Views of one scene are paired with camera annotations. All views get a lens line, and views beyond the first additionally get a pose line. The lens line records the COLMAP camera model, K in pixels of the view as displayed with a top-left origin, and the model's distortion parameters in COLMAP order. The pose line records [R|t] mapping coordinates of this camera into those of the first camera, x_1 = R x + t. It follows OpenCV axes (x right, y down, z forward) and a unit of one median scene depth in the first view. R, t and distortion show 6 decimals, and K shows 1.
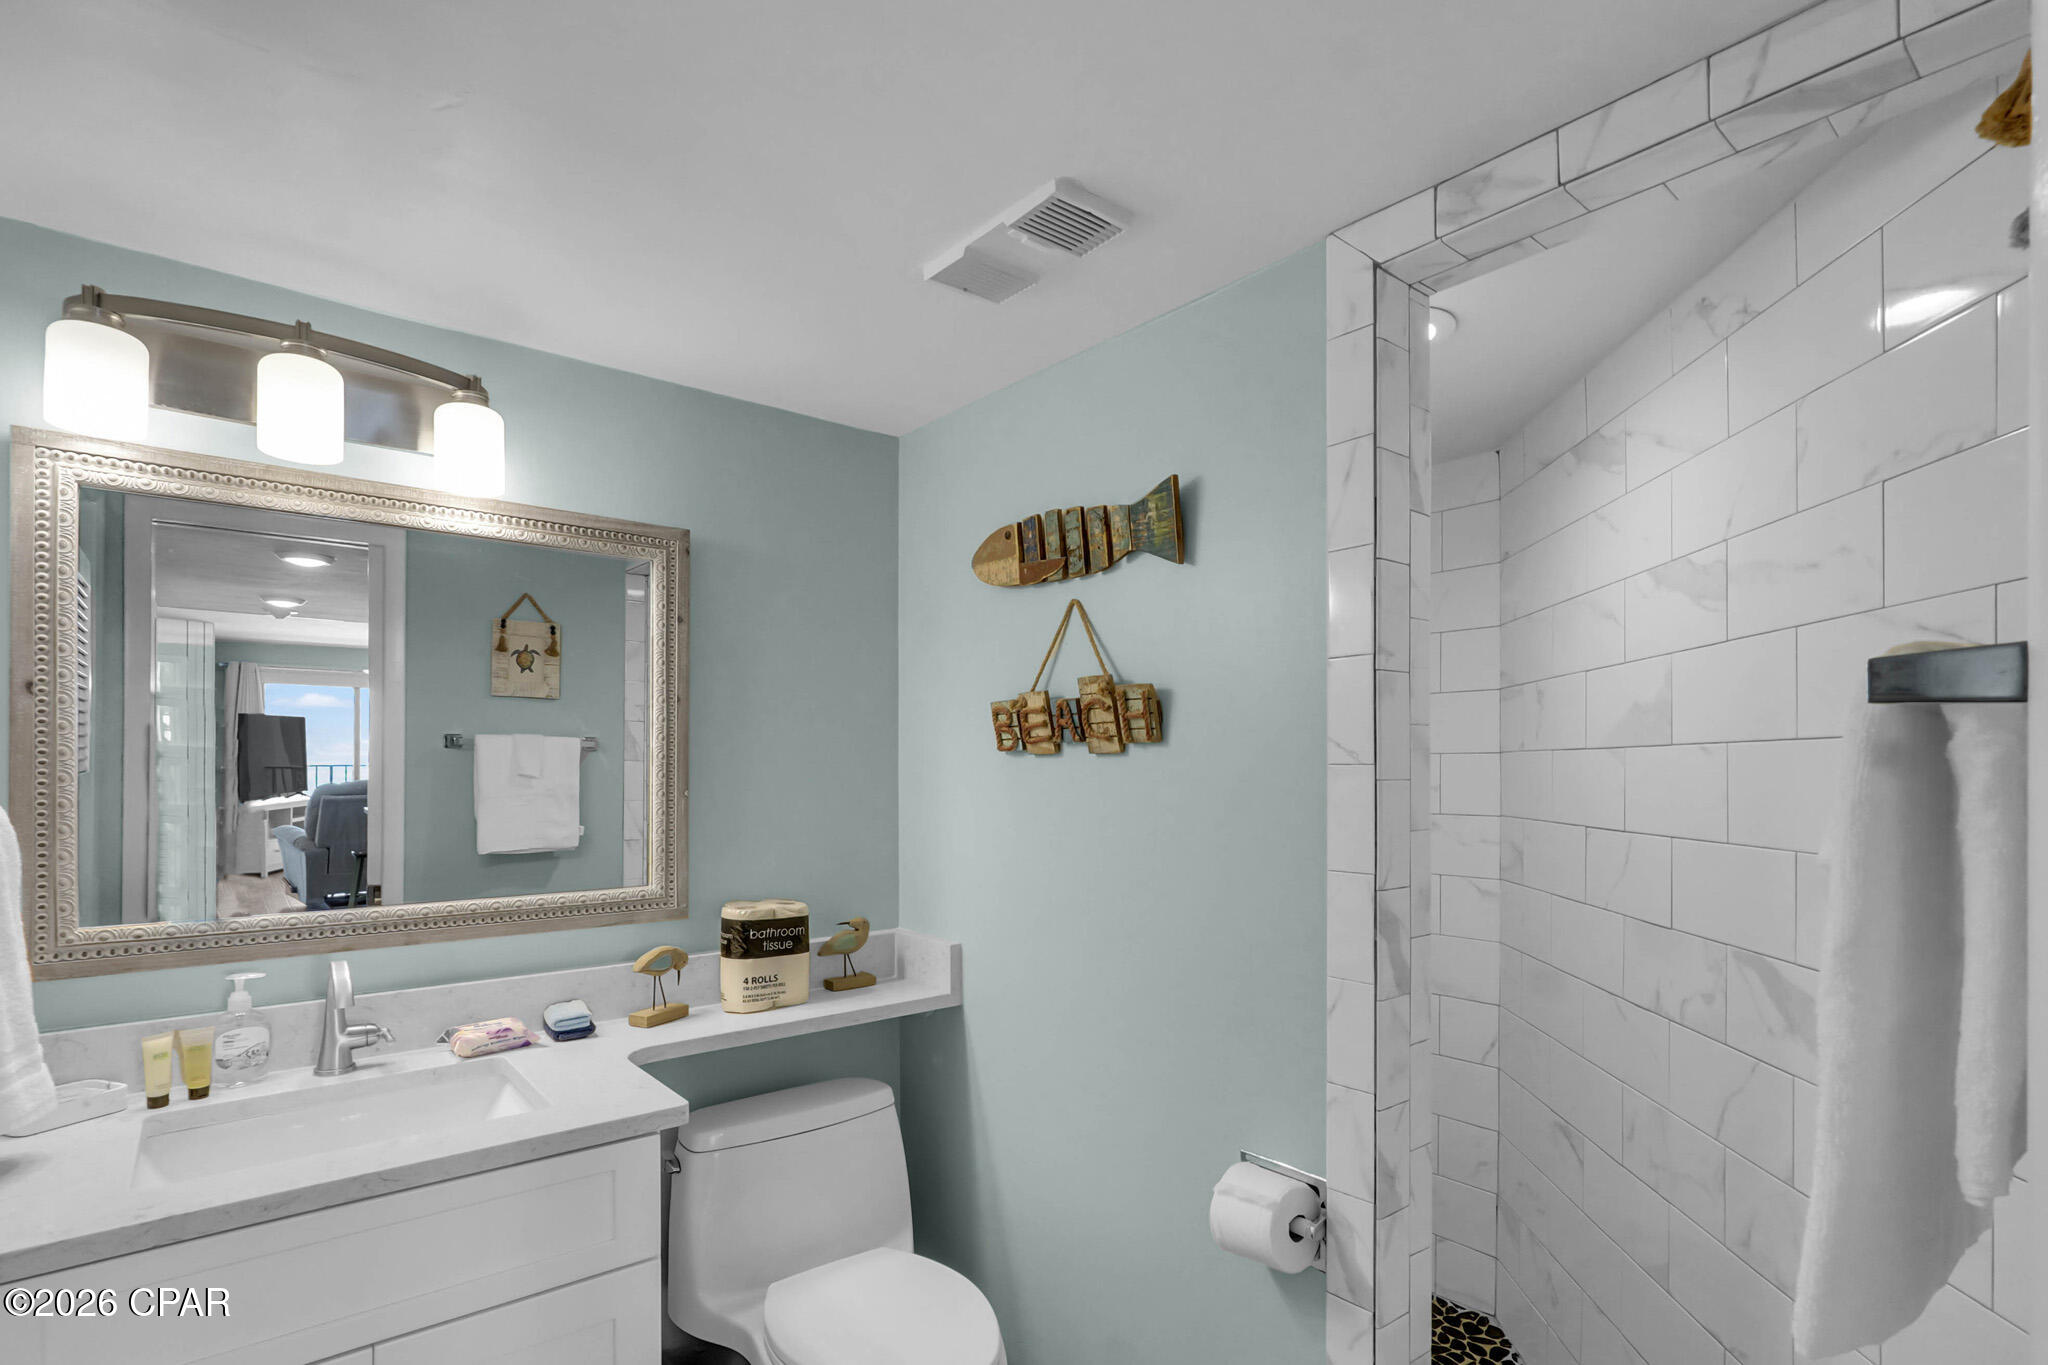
lens RADIAL K [[972.5, 0, 1005.2], [0, 972.5, 774.0], [0, 0, 1]] dist [-0.020414, 0.011547]
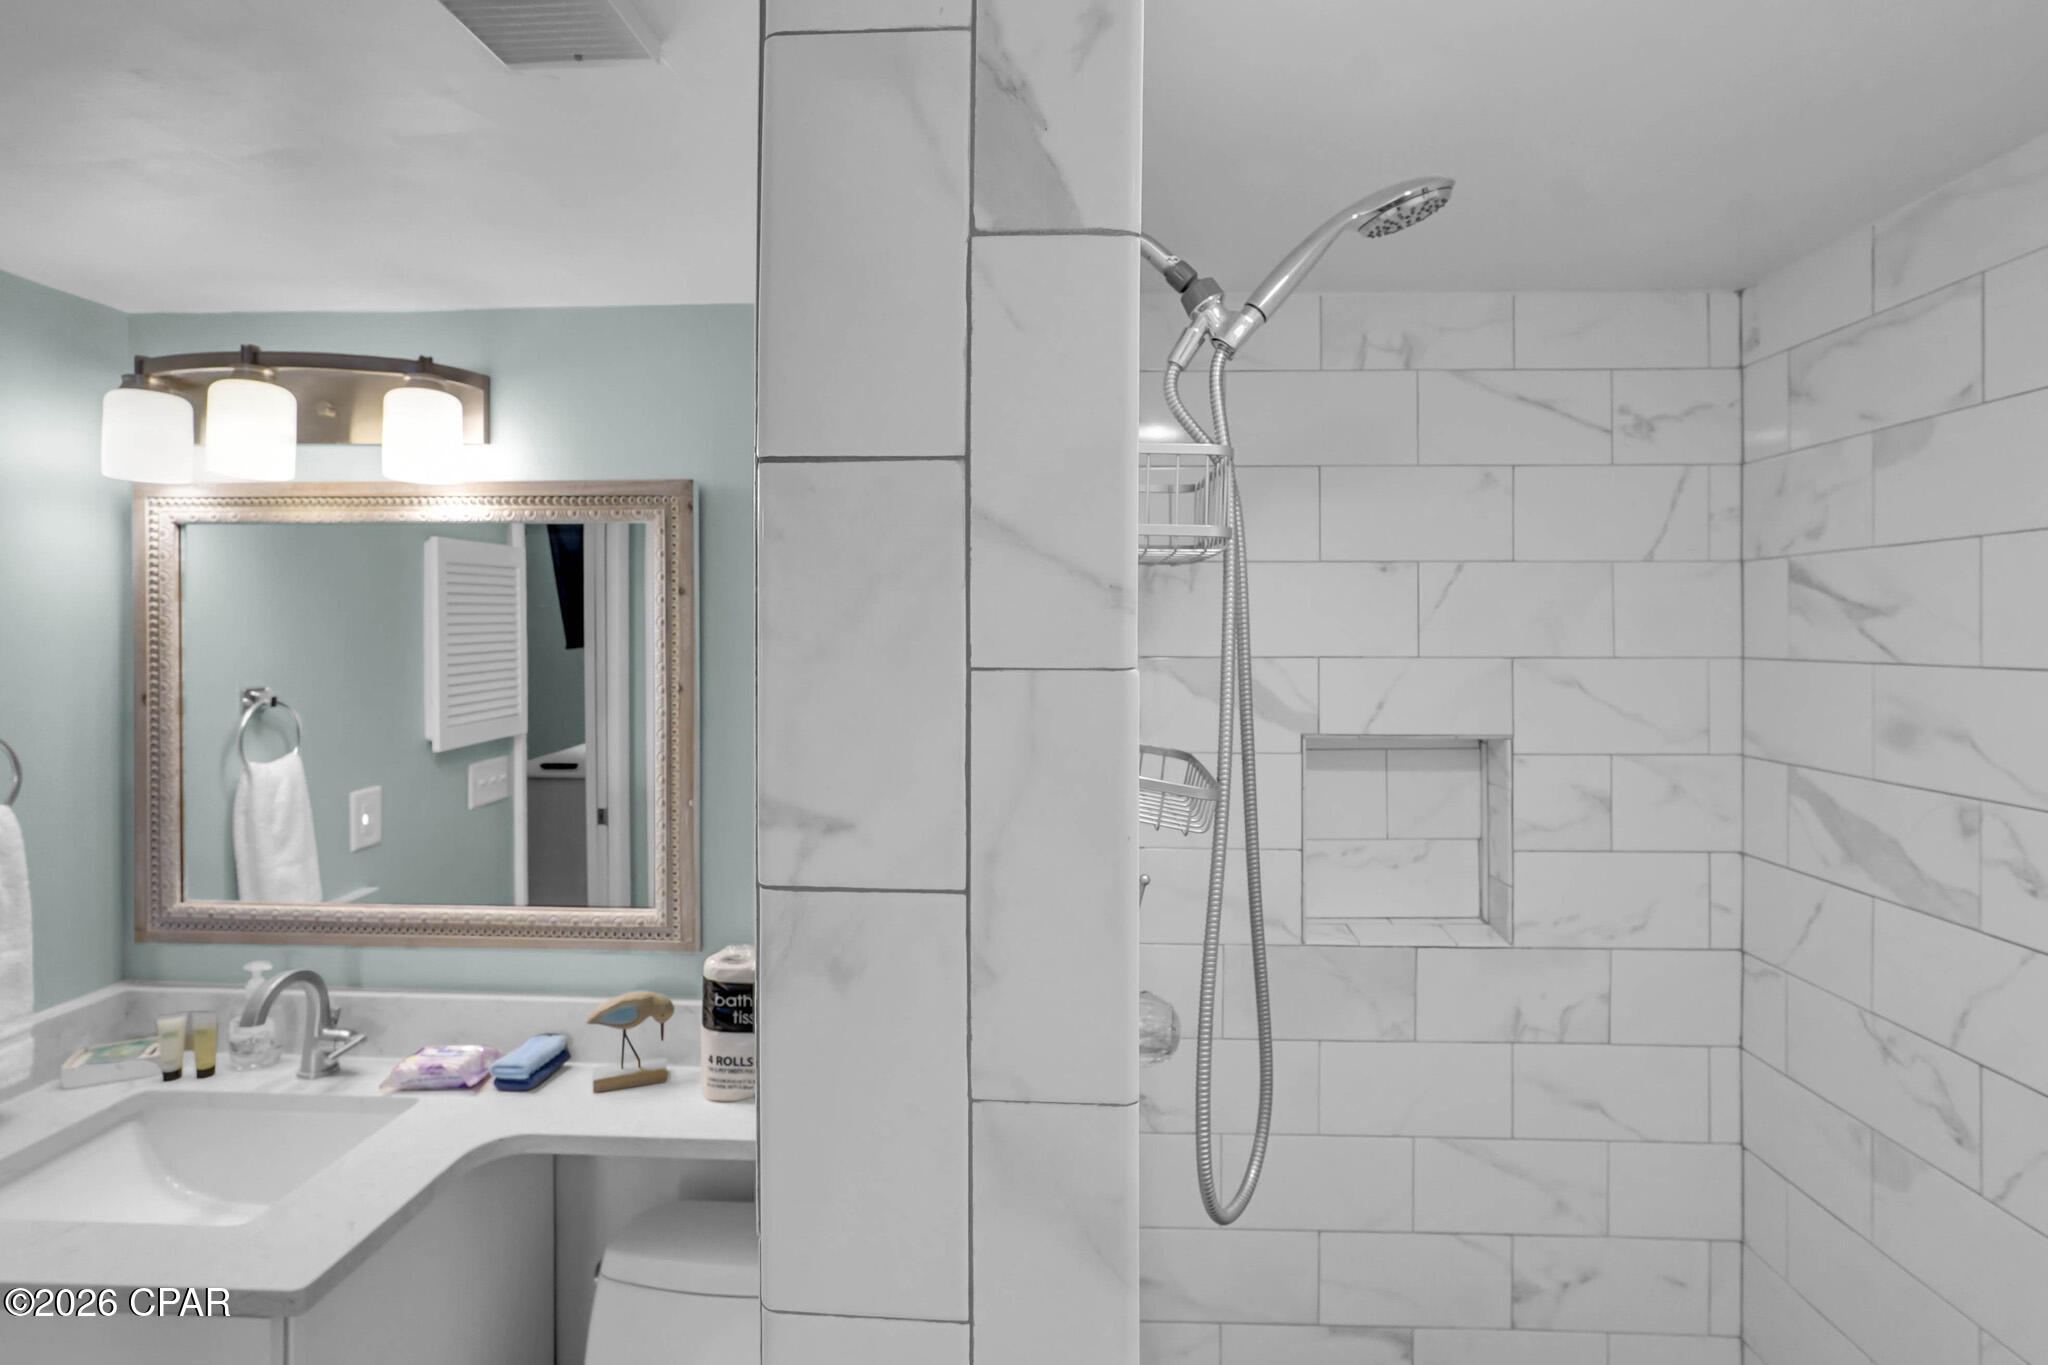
lens RADIAL K [[972.5, 0, 1041.0], [0, 972.5, 622.8], [0, 0, 1]] dist [-0.020414, 0.011547]
pose [[0.752698, 0.004901, -0.658348, 0.440596], [-0.005755, 0.999983, 0.000864, -0.137747], [0.658341, 0.003139, 0.752713, 0.595264]]
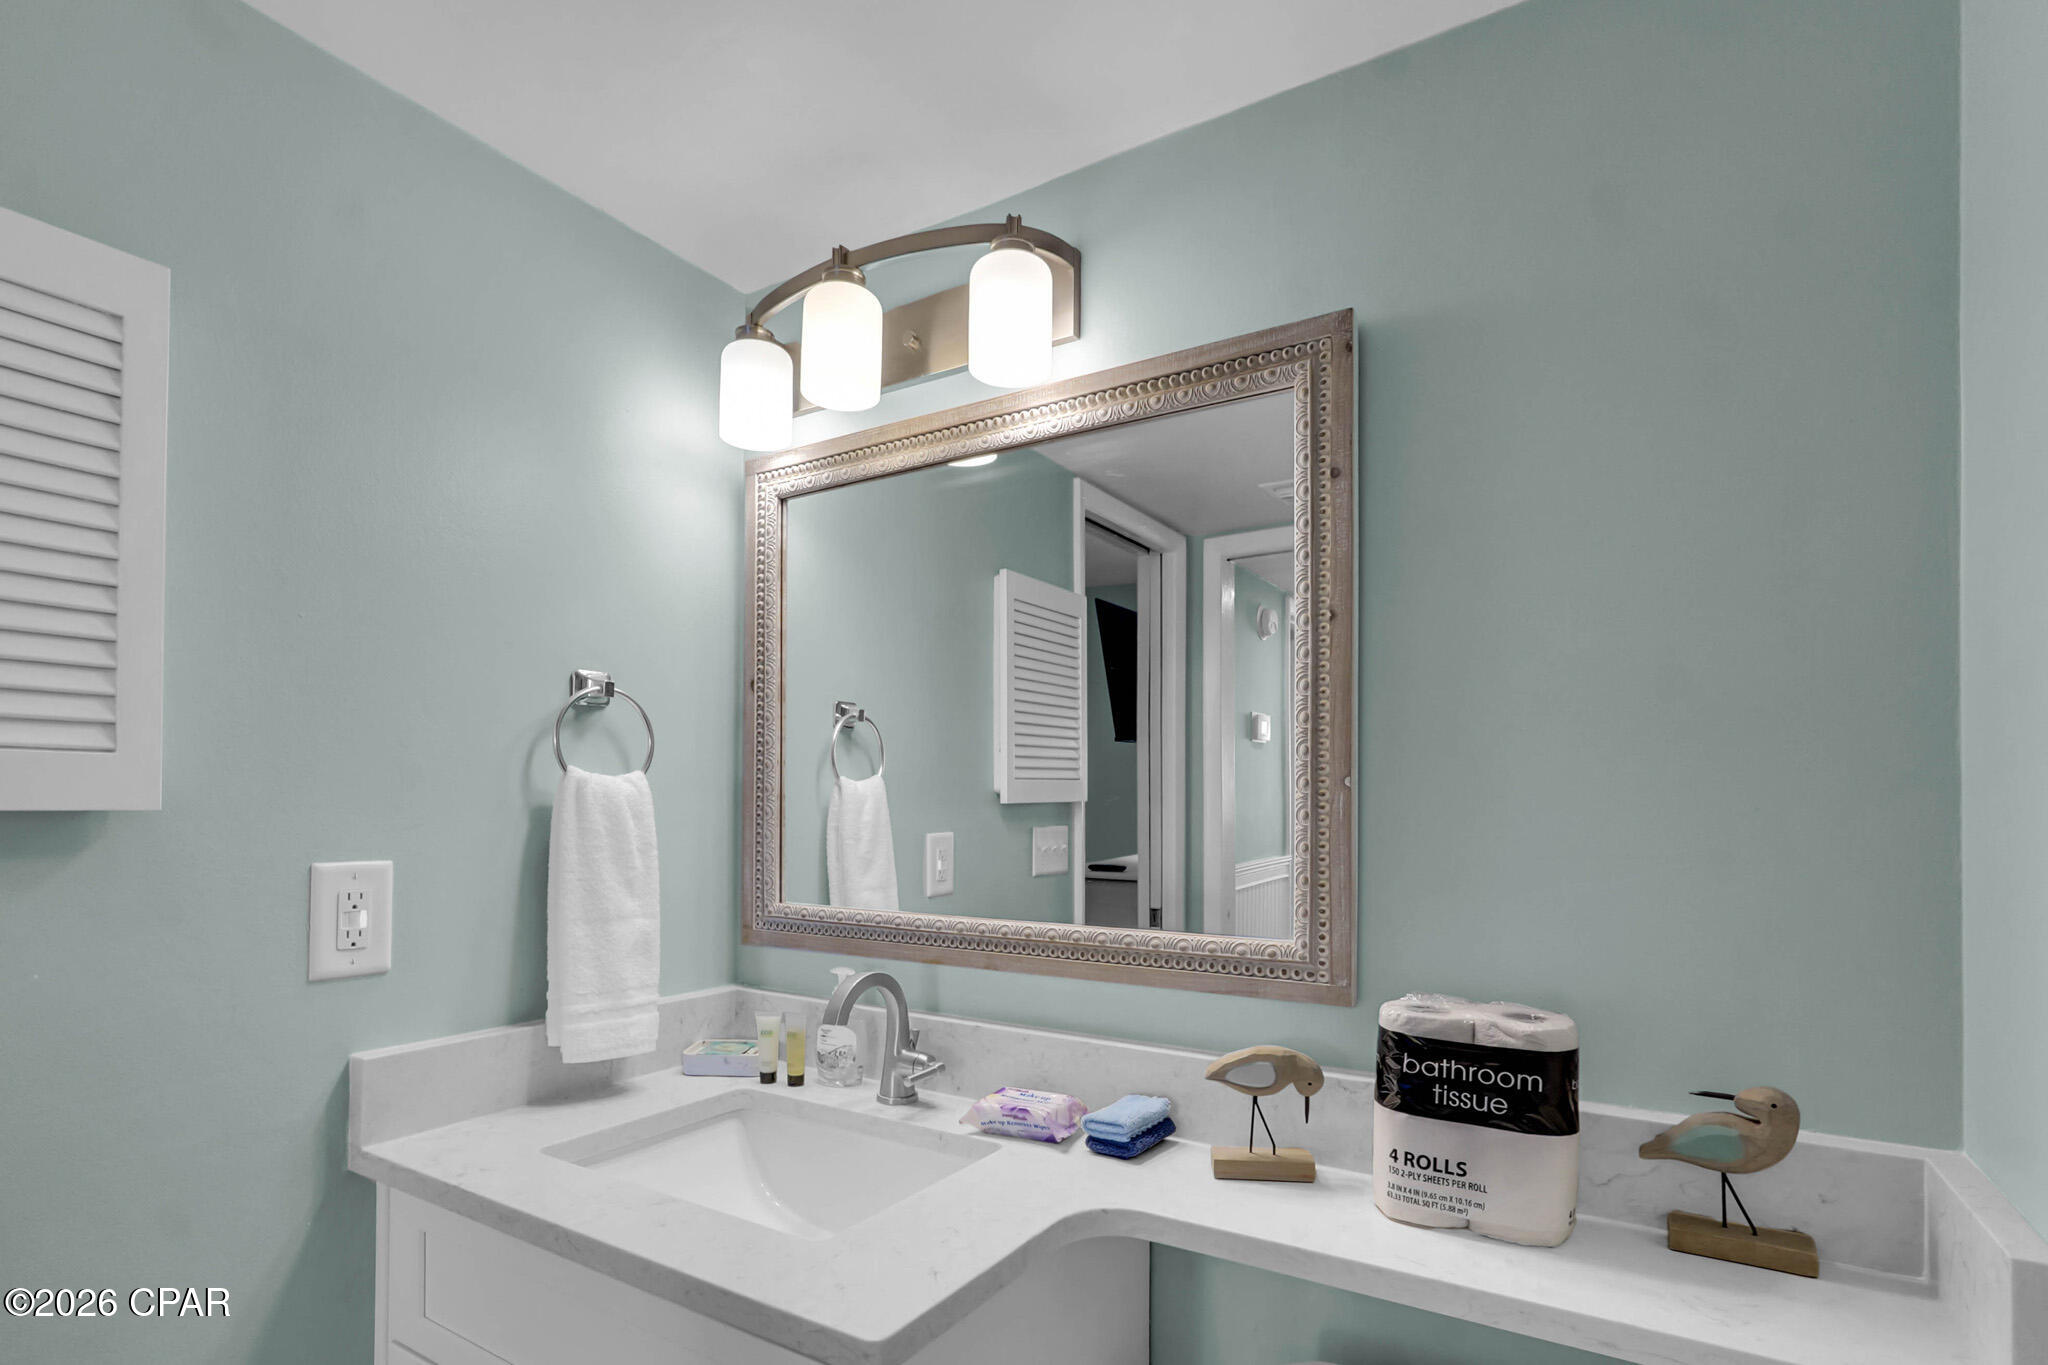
lens RADIAL K [[972.5, 0, 1045.3], [0, 972.5, 810.9], [0, 0, 1]] dist [-0.020414, 0.011547]
pose [[0.351671, 0.000353, -0.936124, 0.134691], [-0.011428, 0.999927, -0.003916, 0.041791], [0.936054, 0.012075, 0.351649, 0.660071]]
